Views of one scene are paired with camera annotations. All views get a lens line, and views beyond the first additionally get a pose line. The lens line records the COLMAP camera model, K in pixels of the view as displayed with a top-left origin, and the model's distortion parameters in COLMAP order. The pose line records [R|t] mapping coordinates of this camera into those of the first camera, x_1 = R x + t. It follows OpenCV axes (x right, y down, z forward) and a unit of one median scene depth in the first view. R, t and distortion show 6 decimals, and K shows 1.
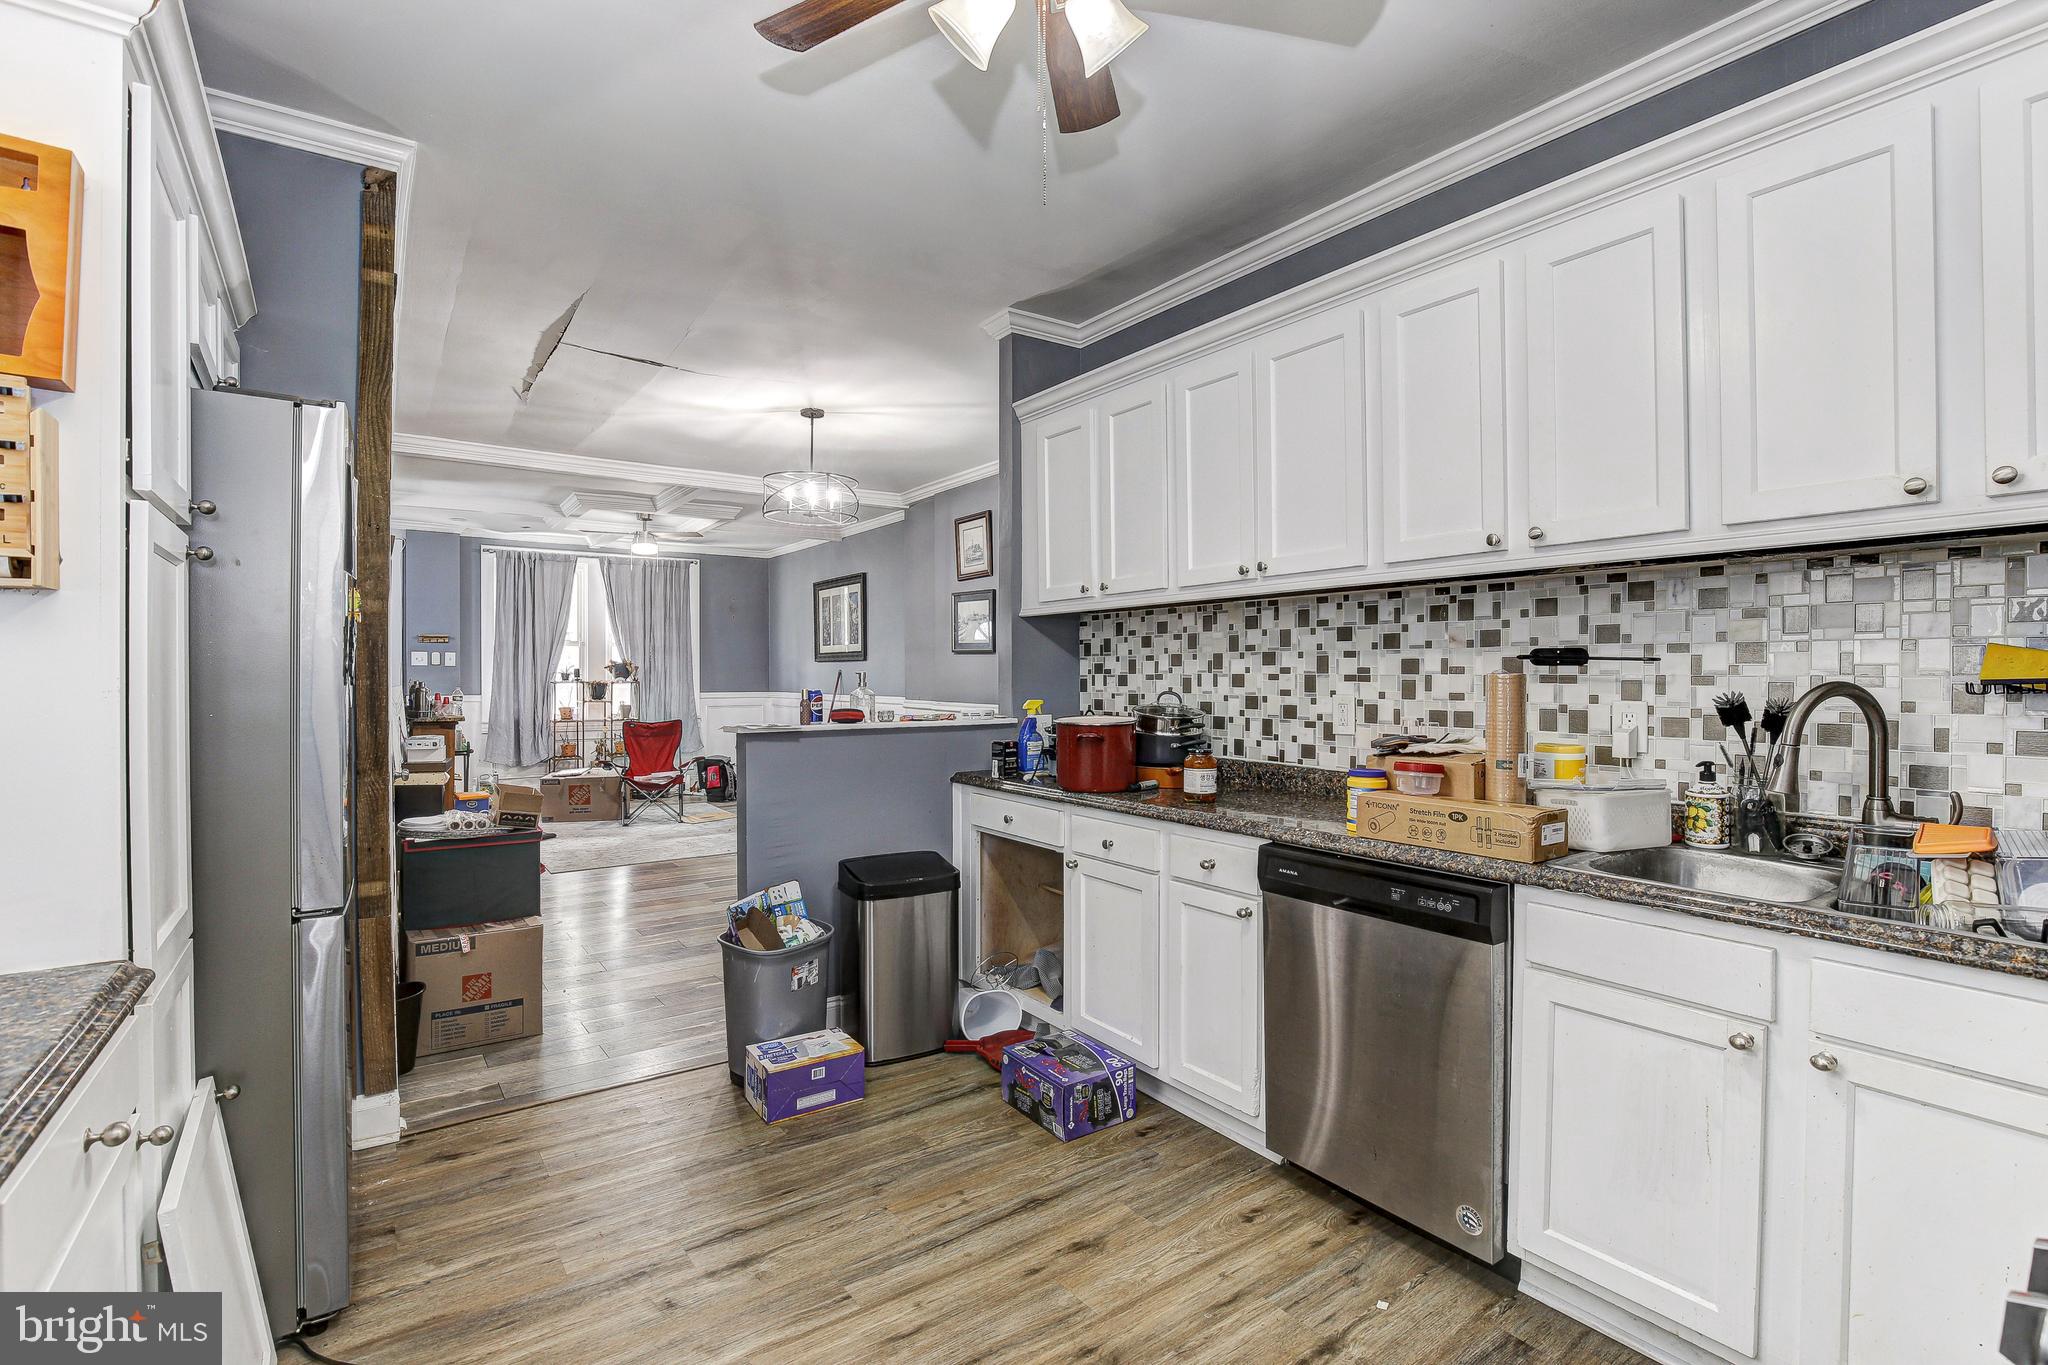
lens RADIAL K [[940.4, 0, 1029.0], [0, 940.4, 683.5], [0, 0, 1]] dist [-0.036649, 0.006972]
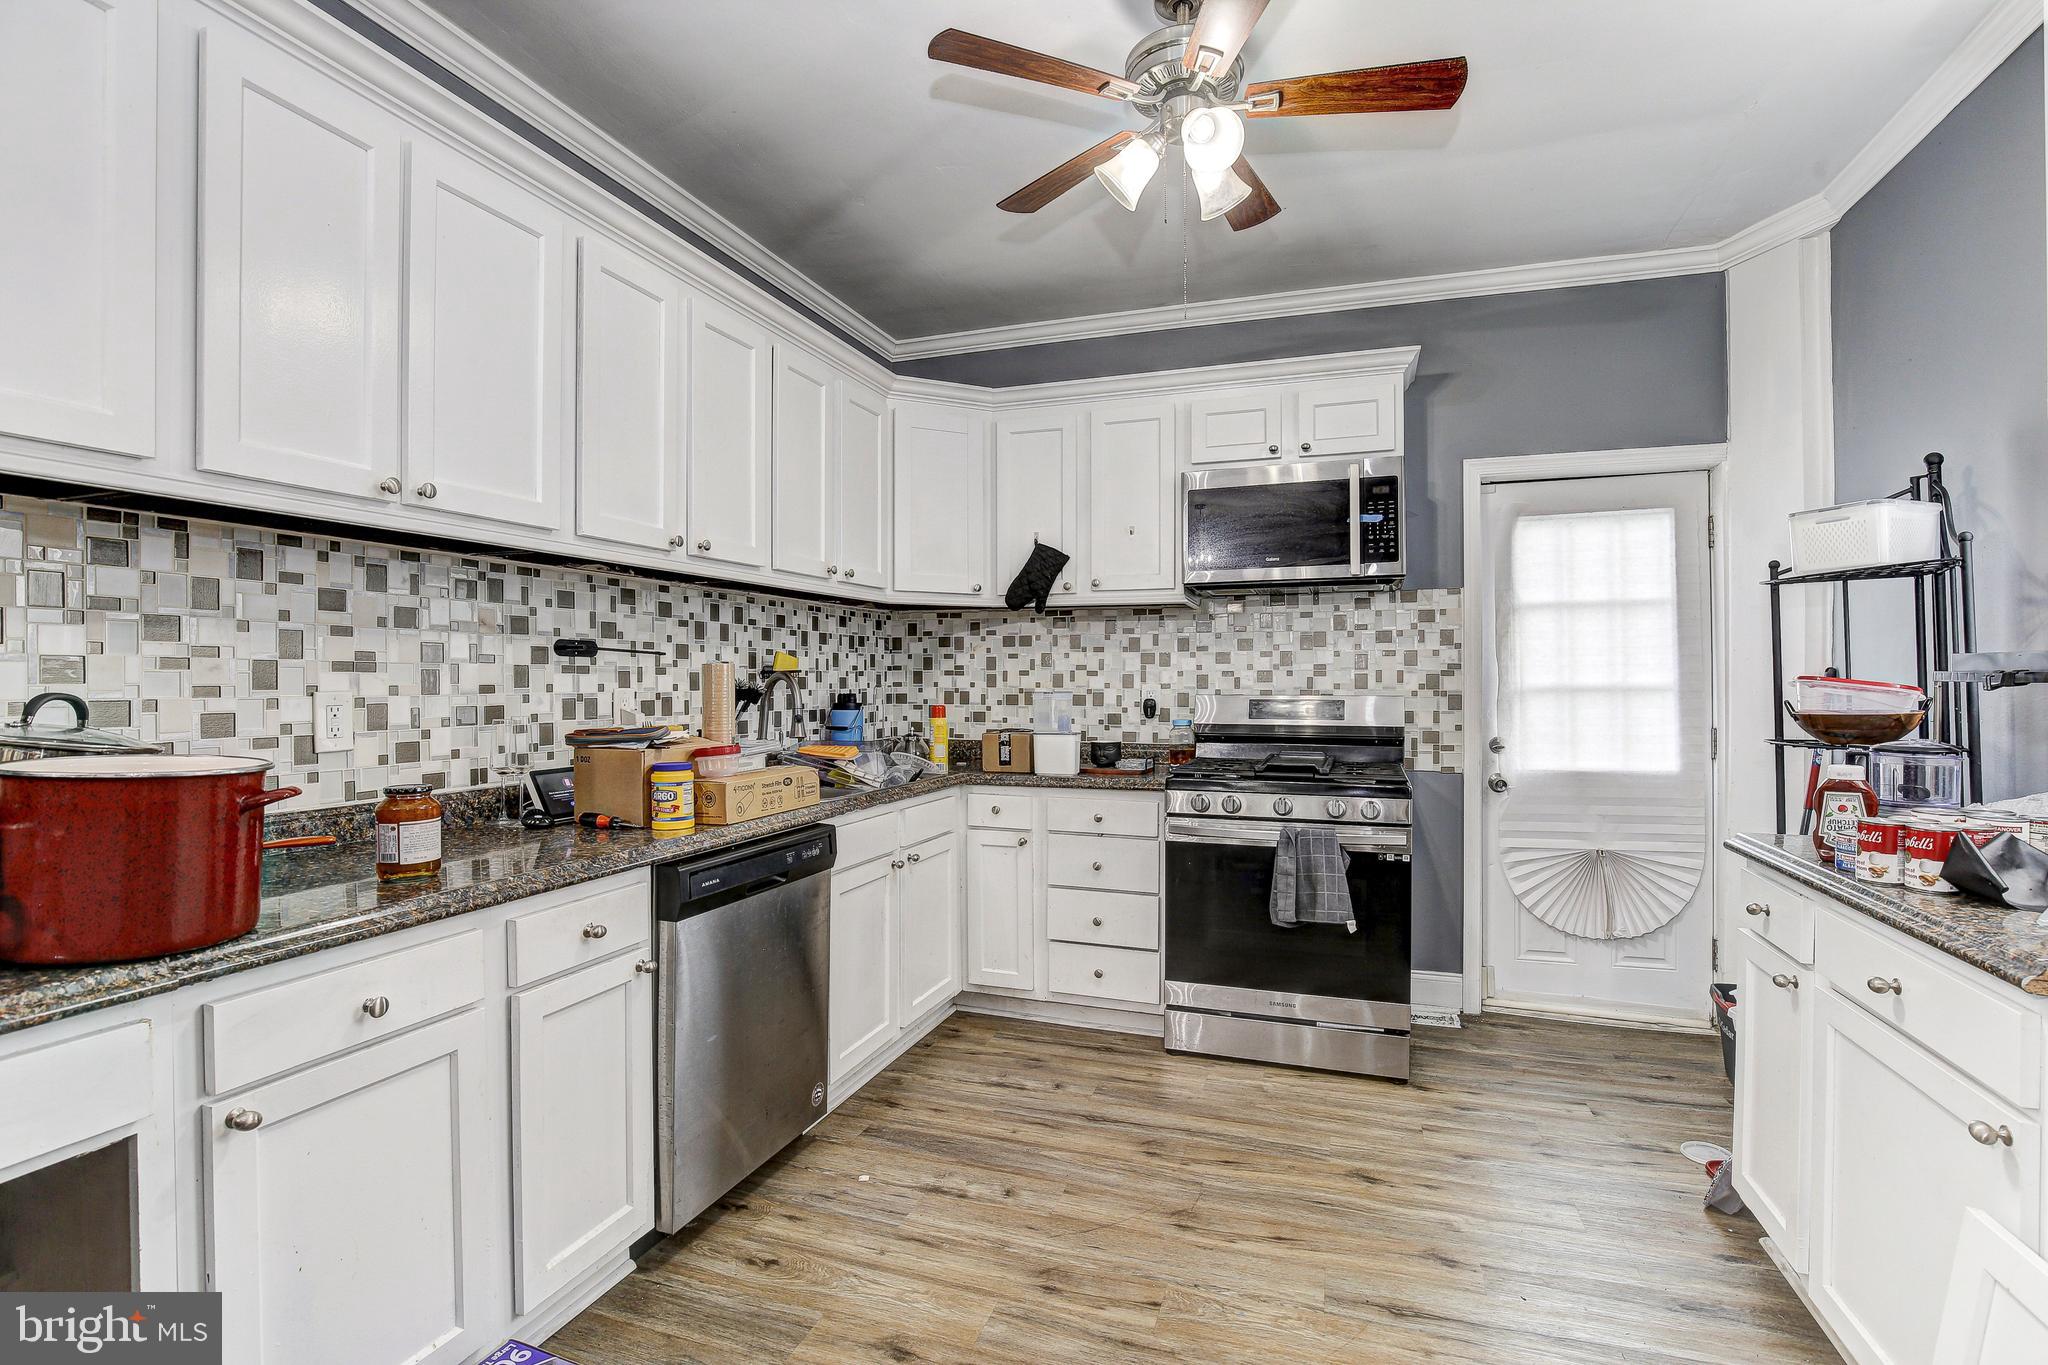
lens RADIAL K [[940.4, 0, 1026.8], [0, 940.4, 676.0], [0, 0, 1]] dist [-0.036649, 0.006972]
pose [[-0.572233, 0.002752, 0.820086, -0.207577], [0.008165, 0.999964, 0.002343, 0.001543], [-0.820050, 0.008037, -0.572235, 0.418678]]
